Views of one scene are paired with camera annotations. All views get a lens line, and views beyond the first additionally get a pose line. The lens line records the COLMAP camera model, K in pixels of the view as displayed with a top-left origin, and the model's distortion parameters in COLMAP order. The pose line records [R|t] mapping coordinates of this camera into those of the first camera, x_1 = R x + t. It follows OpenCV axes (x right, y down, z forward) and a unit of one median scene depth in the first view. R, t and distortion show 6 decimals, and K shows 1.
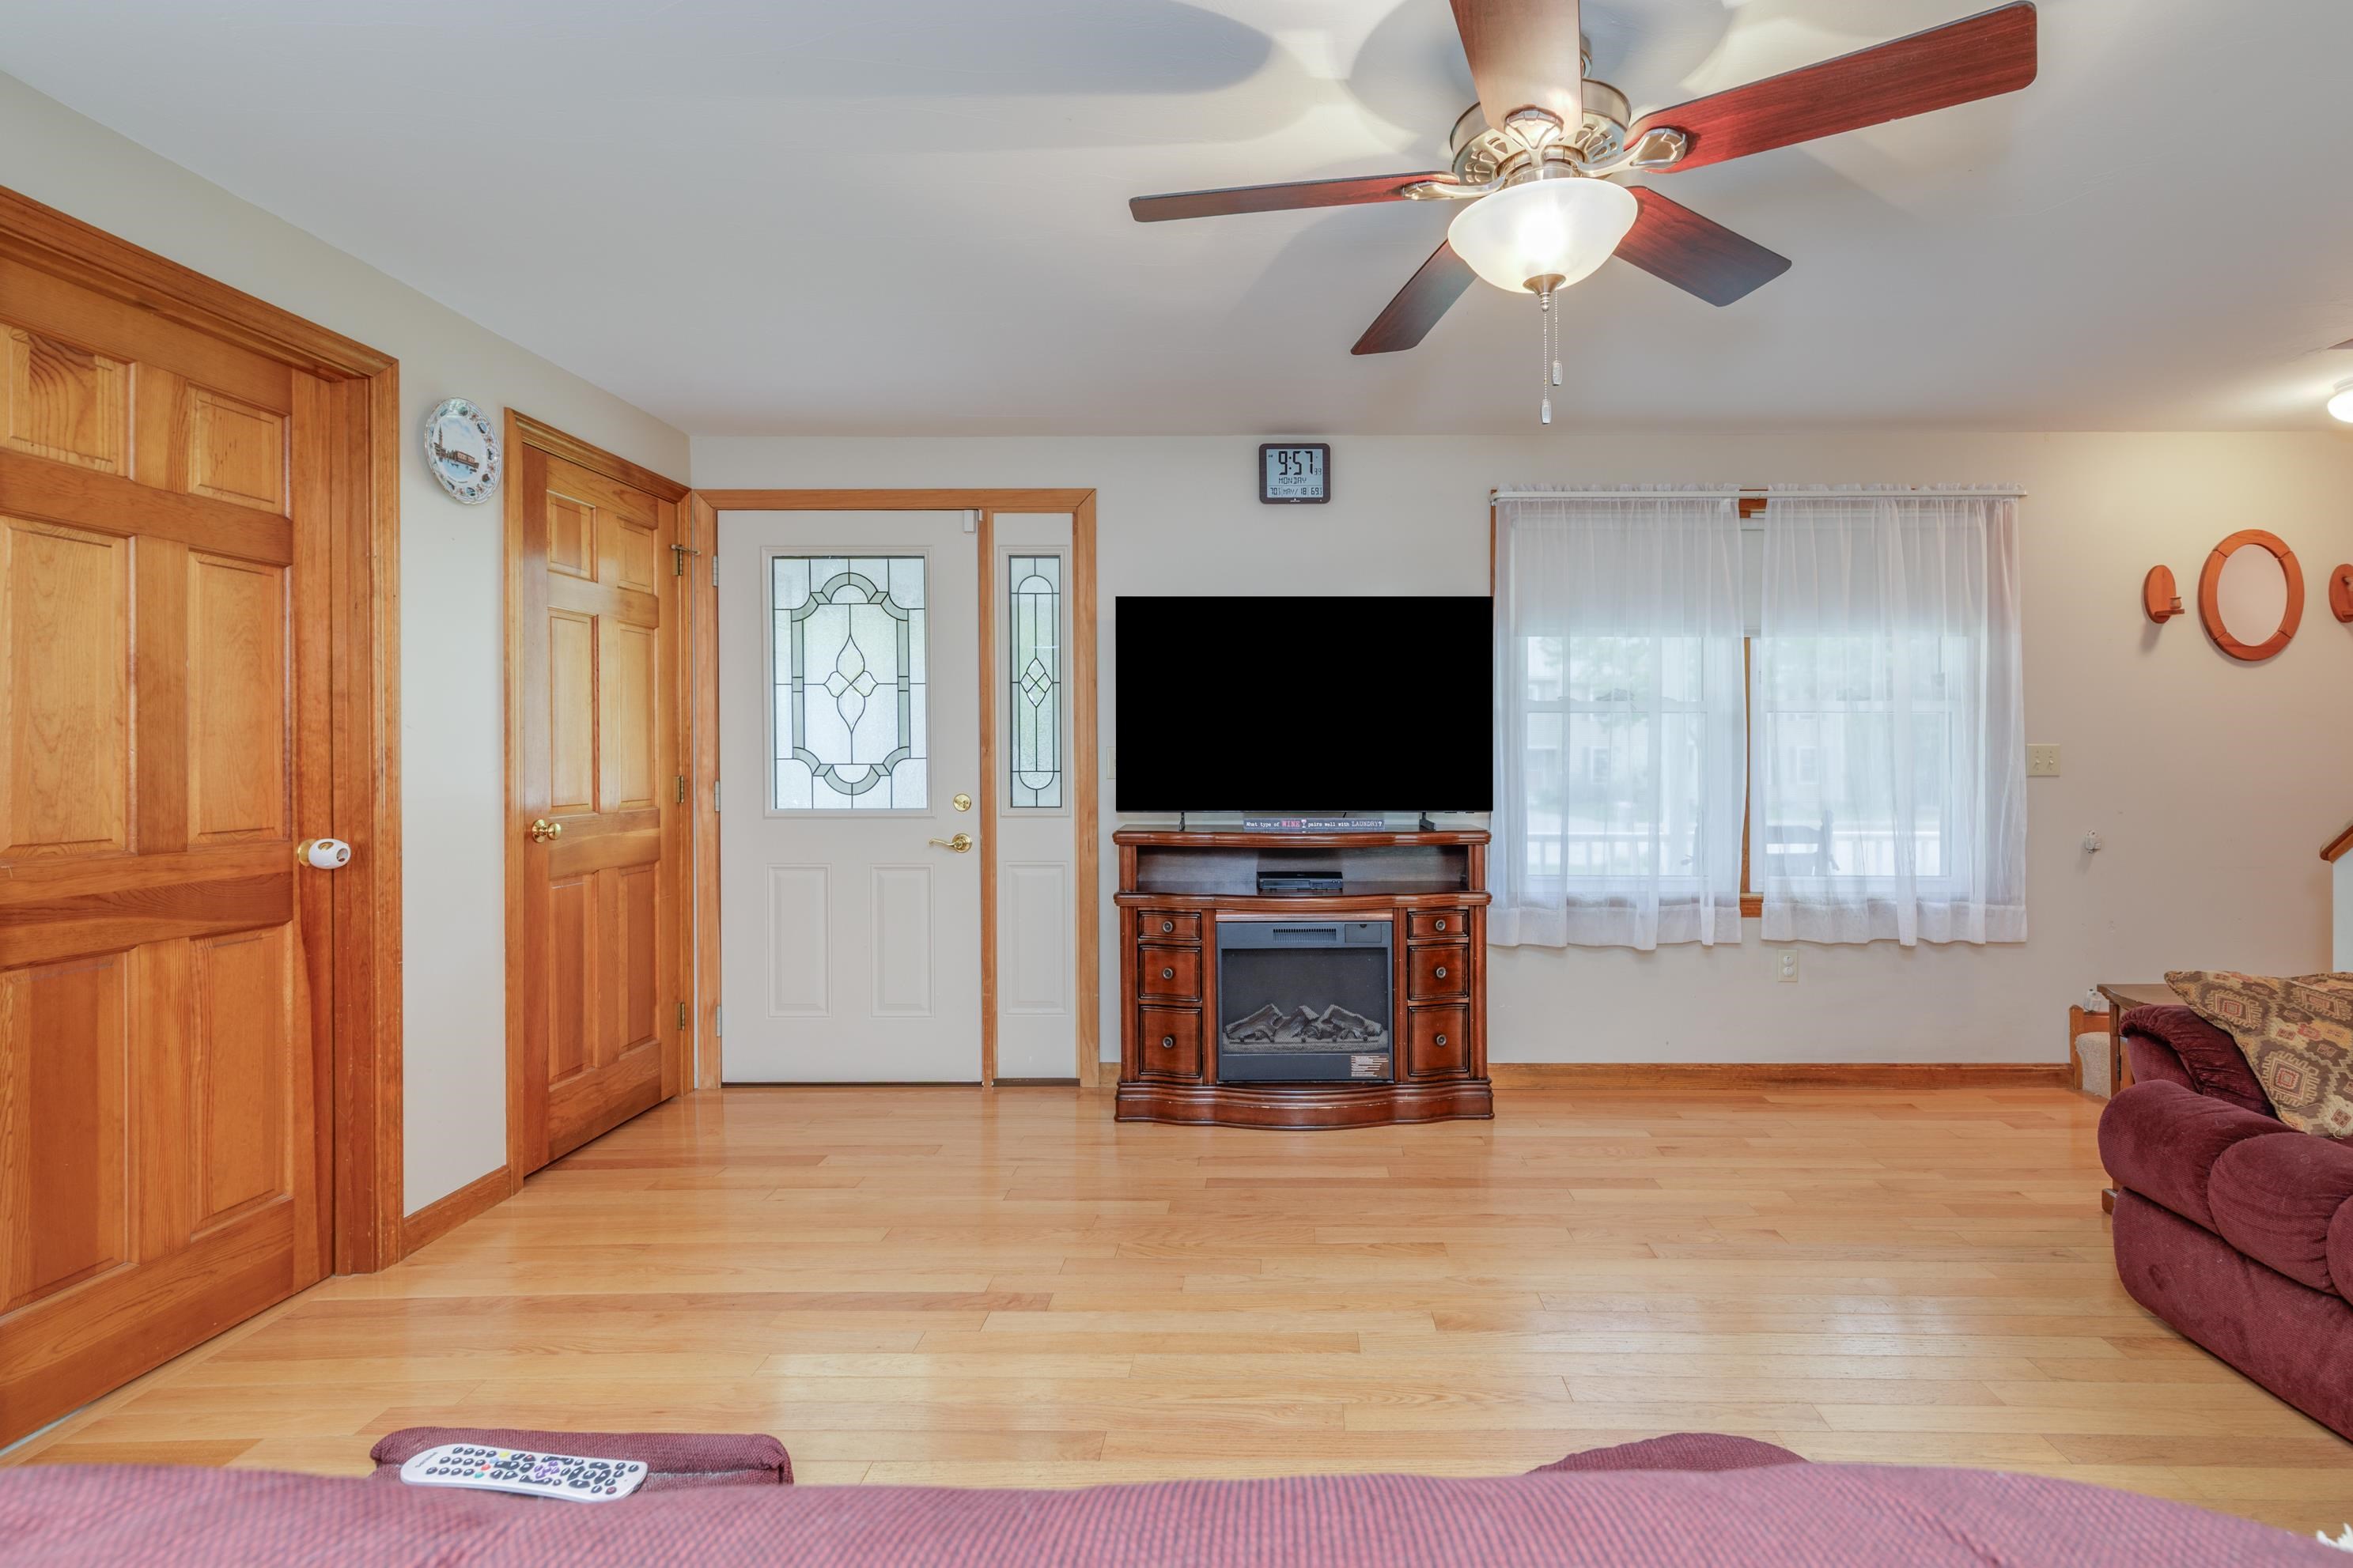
lens RADIAL K [[1131.4, 0, 1288.4], [0, 1131.4, 764.3], [0, 0, 1]] dist [0.004772, -0.000514]
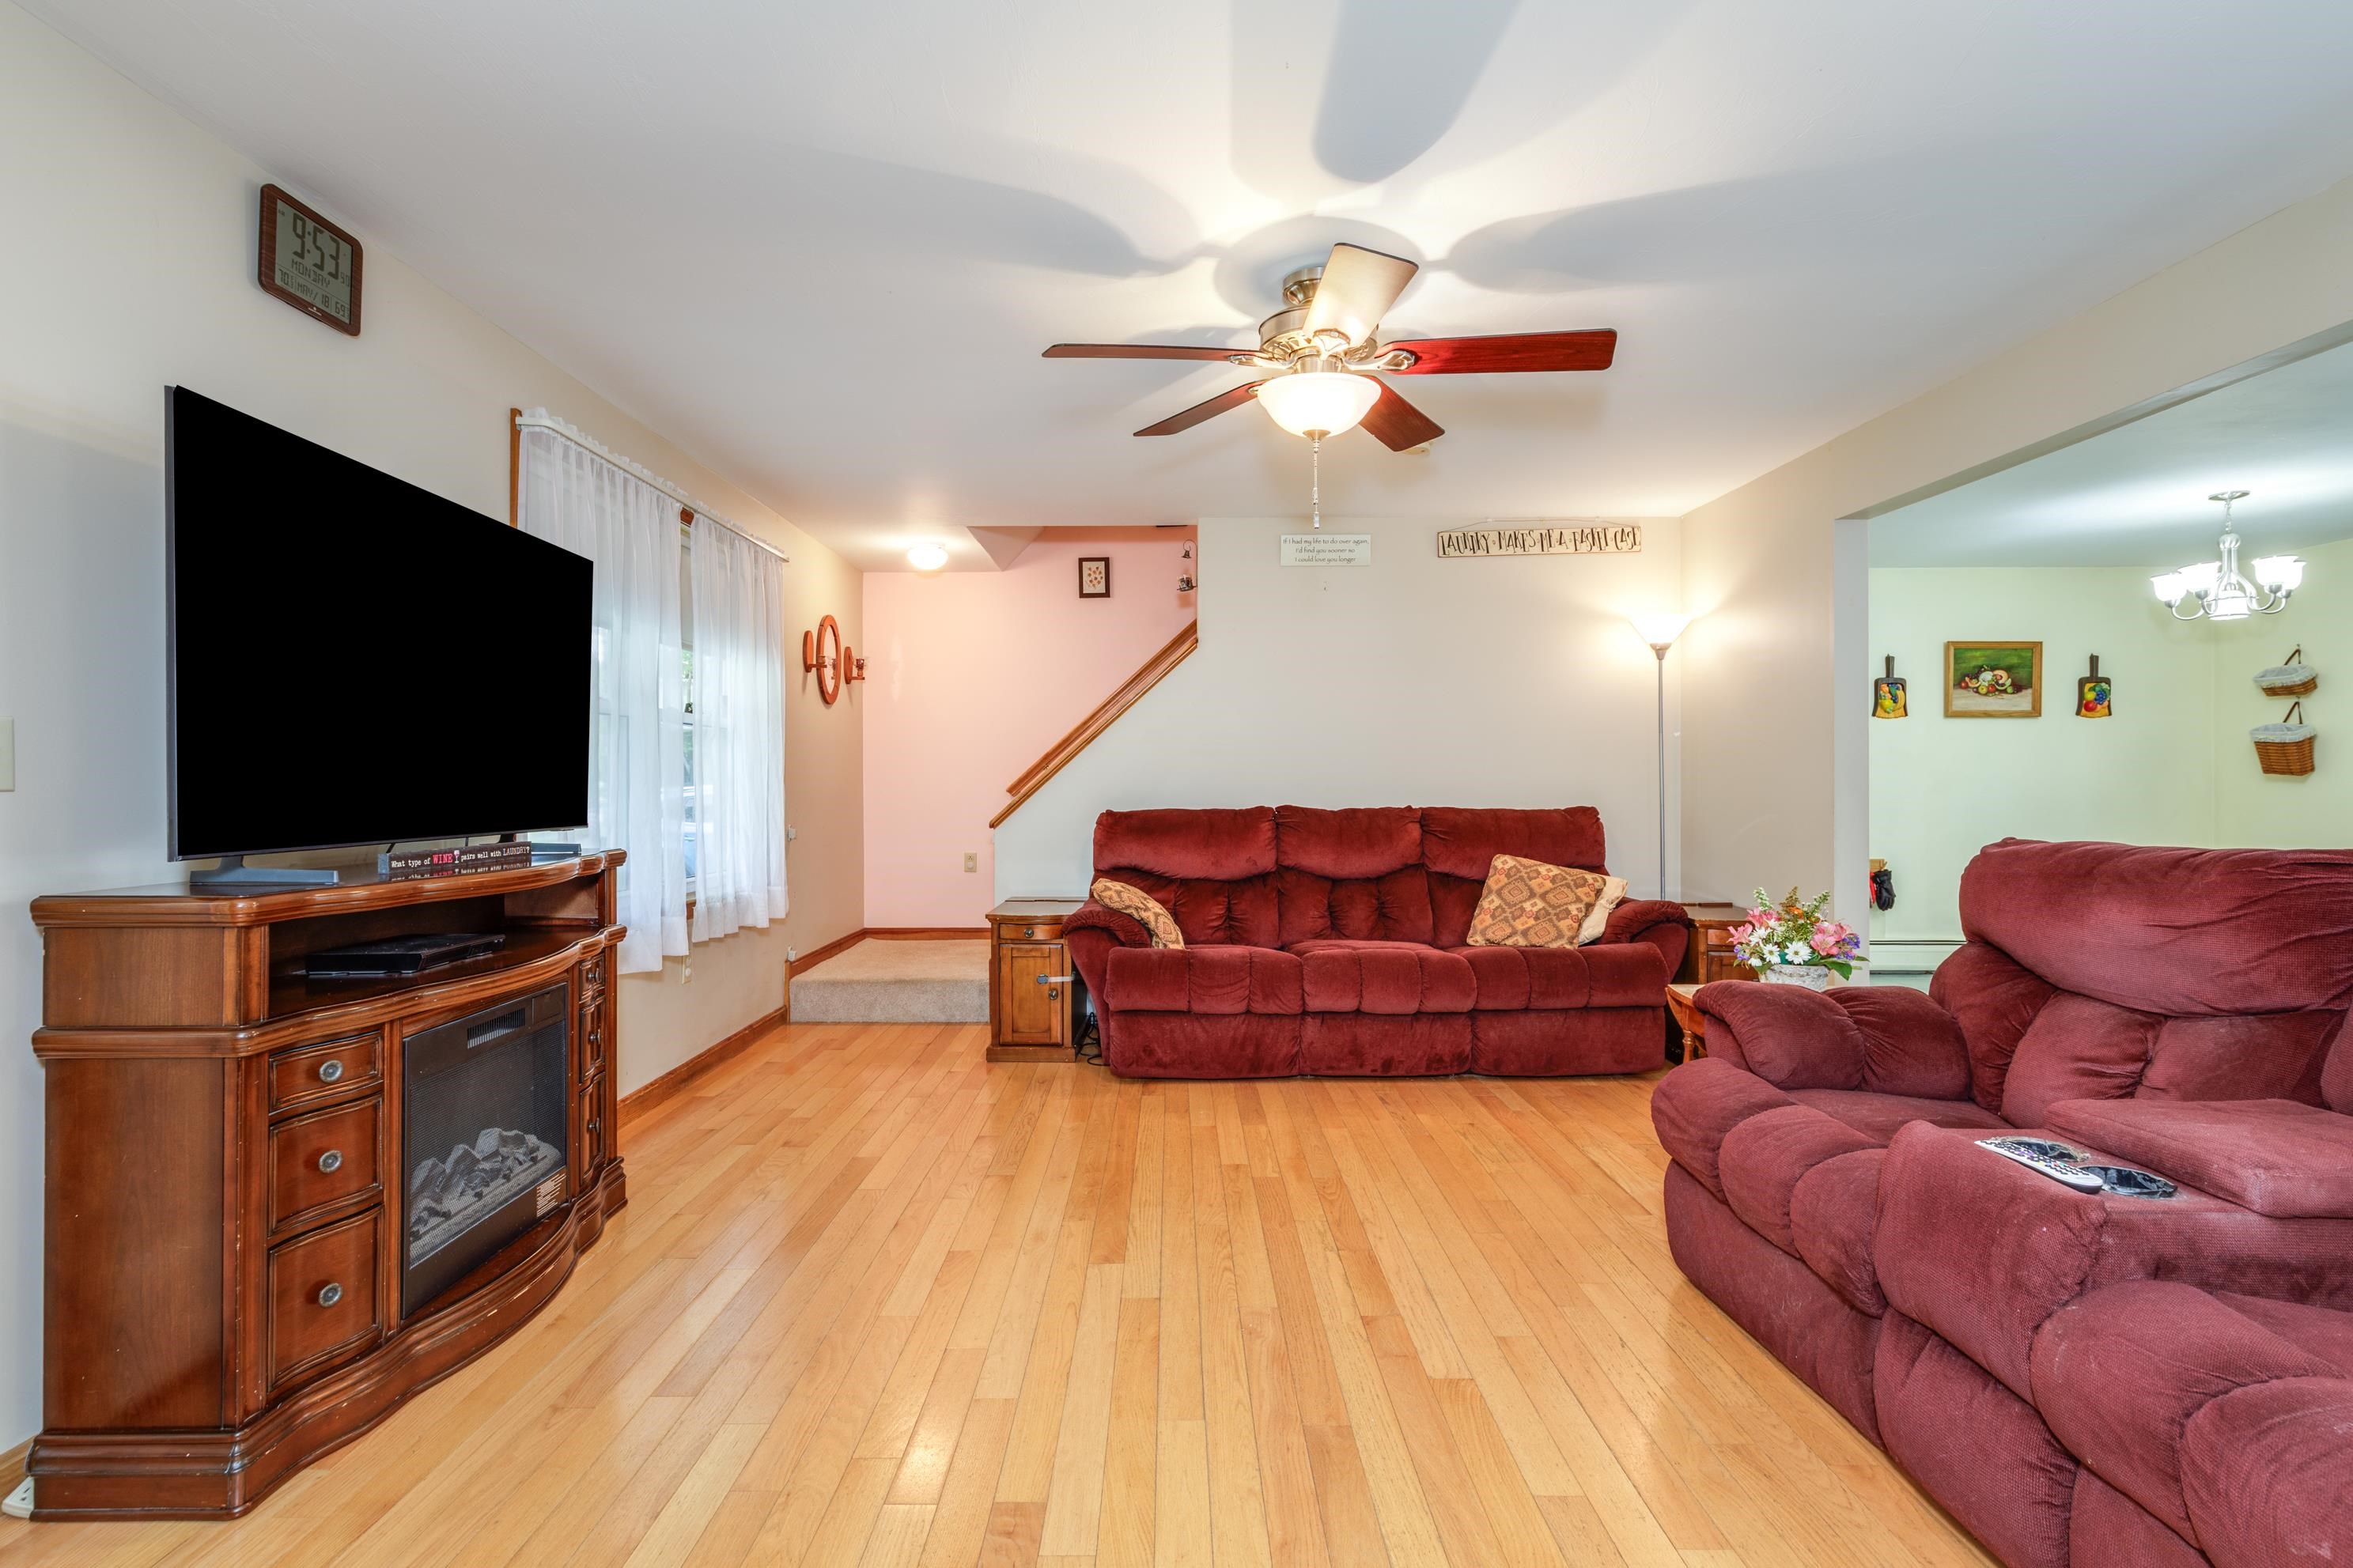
lens RADIAL K [[1119.1, 0, 1176.5], [0, 1119.1, 784.0], [0, 0, 1]] dist [0.005377, 0.001299]
pose [[-0.016546, -0.001018, 0.999863, -0.619777], [0.011424, 0.999934, 0.001207, 0.015812], [-0.999798, 0.011442, -0.016533, 0.607628]]
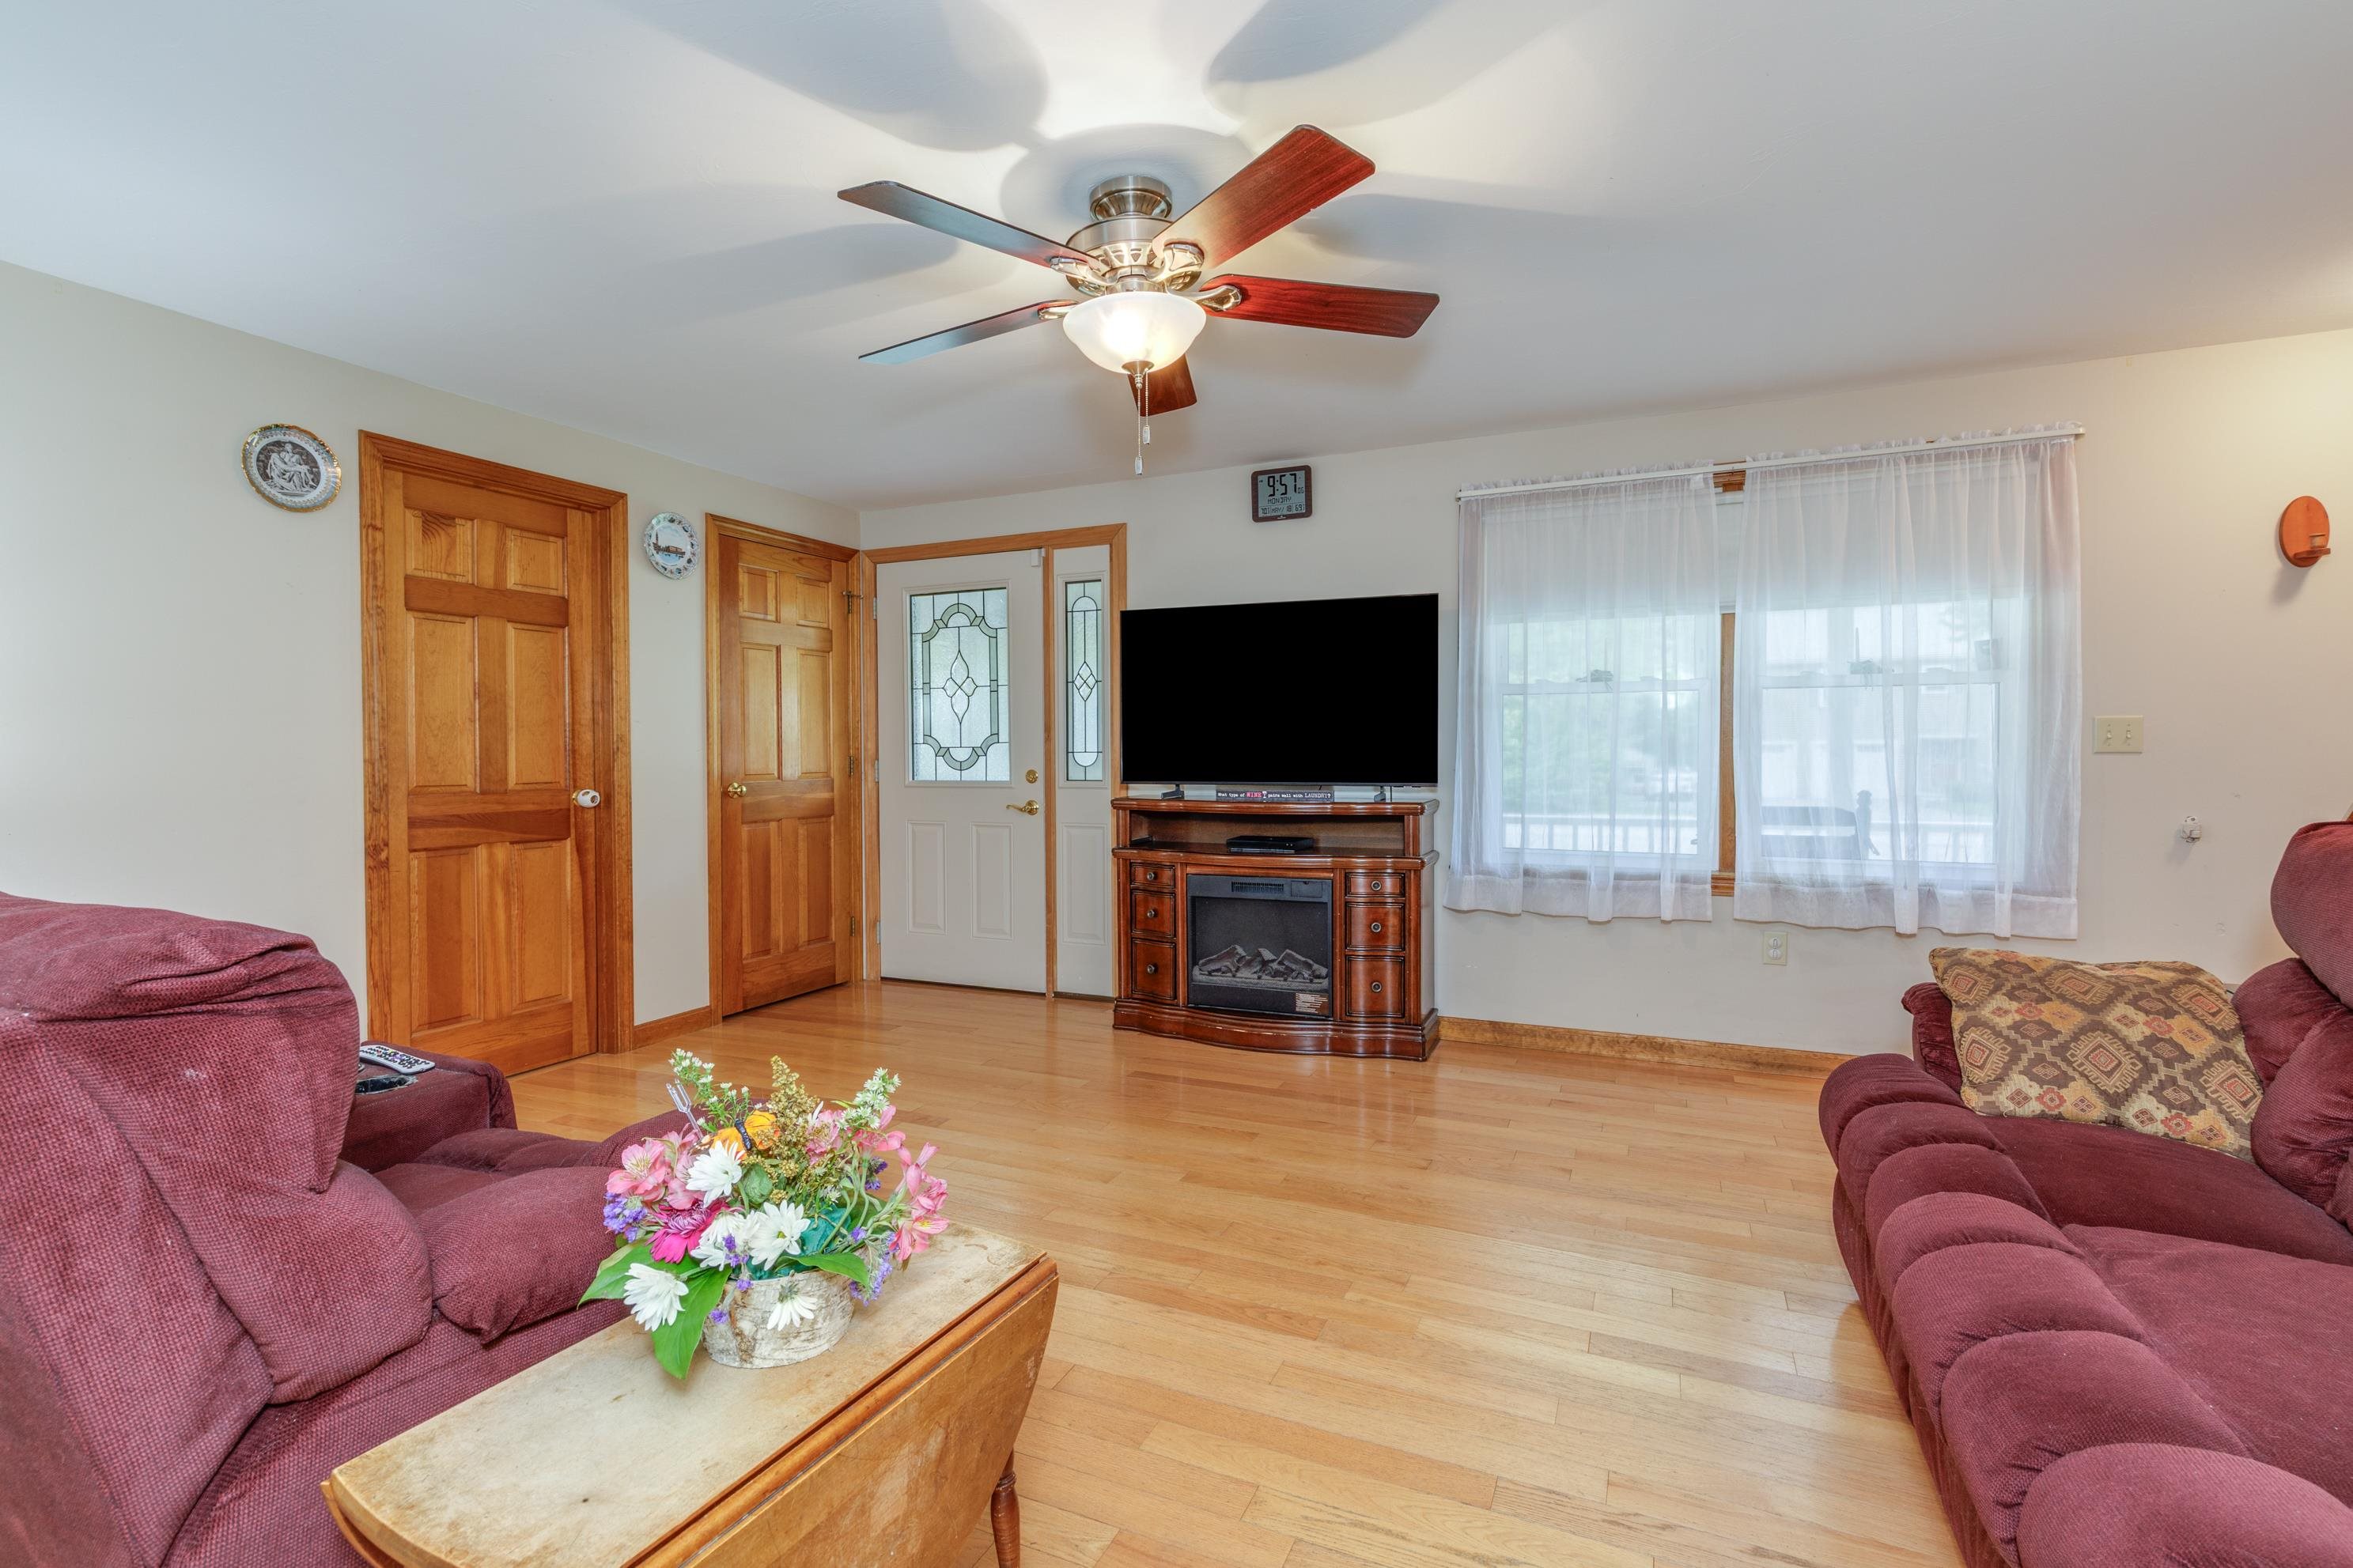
lens RADIAL K [[1075.1, 0, 1165.9], [0, 1075.1, 775.3], [0, 0, 1]] dist [0.001510, -0.000272]
pose [[0.914160, 0.003948, -0.405334, 0.372331], [0.002444, 0.999881, 0.015249, 0.015014], [0.405346, -0.014931, 0.914042, -0.063721]]
